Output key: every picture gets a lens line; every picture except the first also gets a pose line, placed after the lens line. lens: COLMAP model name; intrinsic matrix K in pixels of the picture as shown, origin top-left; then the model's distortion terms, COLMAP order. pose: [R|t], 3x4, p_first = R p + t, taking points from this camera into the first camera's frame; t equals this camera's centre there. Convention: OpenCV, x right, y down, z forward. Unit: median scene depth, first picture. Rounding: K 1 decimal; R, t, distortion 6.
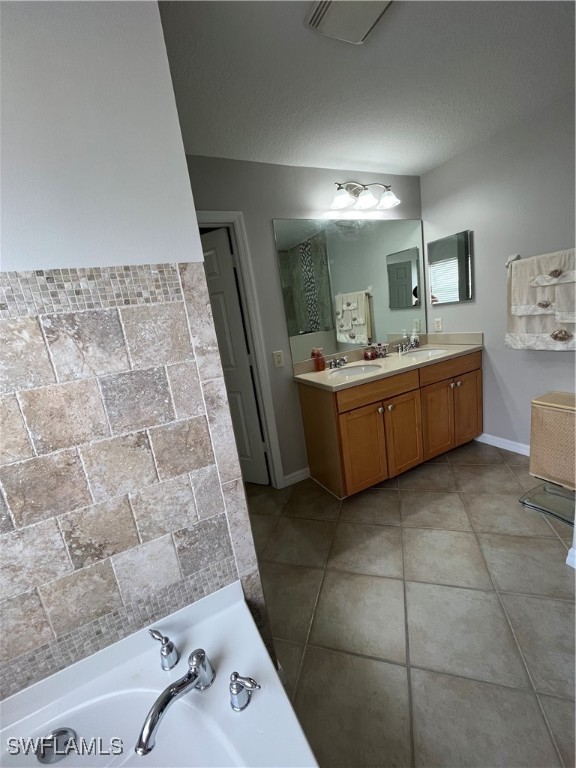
lens RADIAL K [[311.5, 0, 288.3], [0, 311.5, 382.8], [0, 0, 1]] dist [-0.003476, -0.000009]
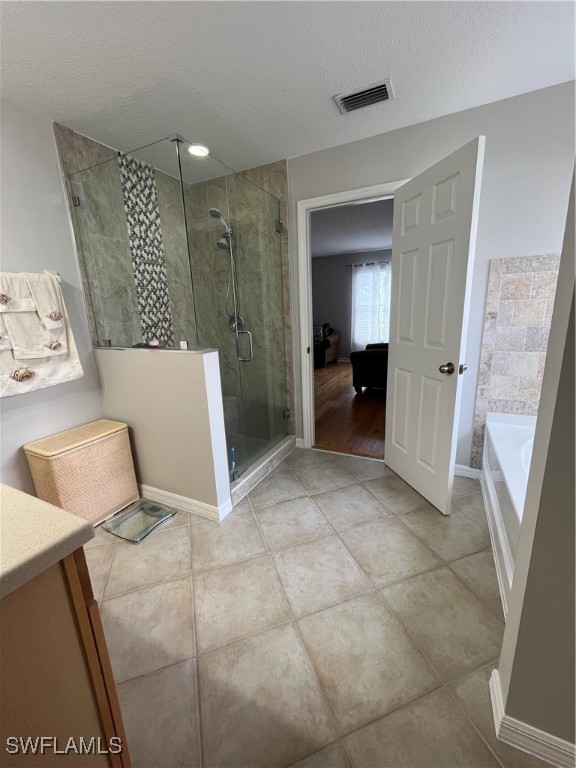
lens RADIAL K [[311.5, 0, 288.8], [0, 311.5, 381.0], [0, 0, 1]] dist [-0.003476, -0.000009]
pose [[-0.583050, -0.026363, 0.812009, -0.253672], [0.290438, 0.926661, 0.238630, -0.152742], [-0.758748, 0.374971, -0.532633, 1.087563]]
